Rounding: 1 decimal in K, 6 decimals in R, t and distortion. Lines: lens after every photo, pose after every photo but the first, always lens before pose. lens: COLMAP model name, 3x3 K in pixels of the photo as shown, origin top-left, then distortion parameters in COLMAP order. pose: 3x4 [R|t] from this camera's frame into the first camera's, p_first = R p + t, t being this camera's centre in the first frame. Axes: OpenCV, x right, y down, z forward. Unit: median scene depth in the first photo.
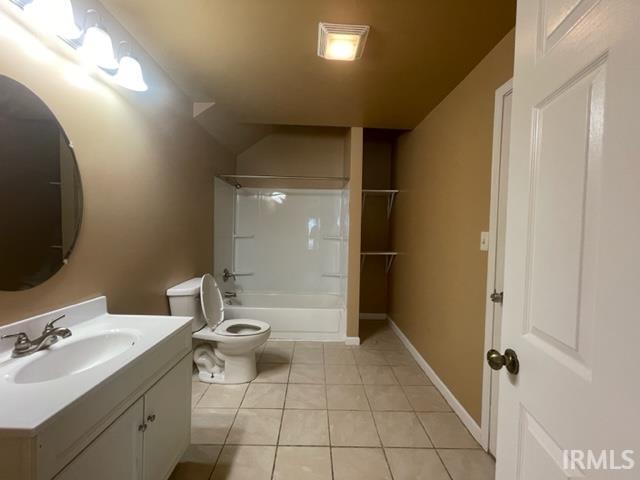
lens RADIAL K [[260.2, 0, 320.7], [0, 260.2, 240.4], [0, 0, 1]] dist [-0.000385, -0.001425]
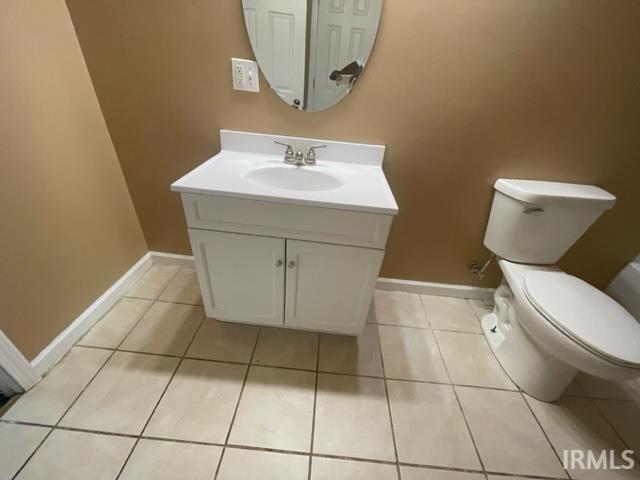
lens RADIAL K [[260.2, 0, 319.4], [0, 260.2, 238.2], [0, 0, 1]] dist [-0.000385, -0.001425]
pose [[-0.074340, 0.506423, -0.859075, 0.089702], [-0.116668, 0.851126, 0.511833, 0.038208], [0.990385, 0.138276, -0.004190, 0.643490]]
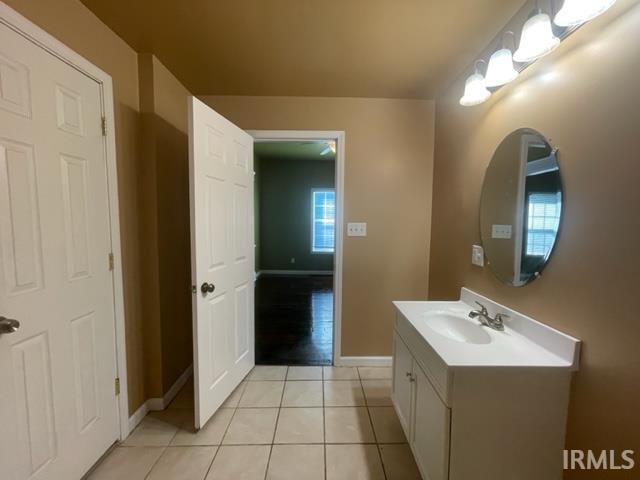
lens RADIAL K [[260.2, 0, 323.0], [0, 260.2, 238.8], [0, 0, 1]] dist [-0.000385, -0.001425]
pose [[-0.999151, -0.040393, -0.008147, -0.093638], [-0.040996, 0.994389, 0.097522, -0.079991], [0.004162, 0.097773, -0.995200, 1.310317]]
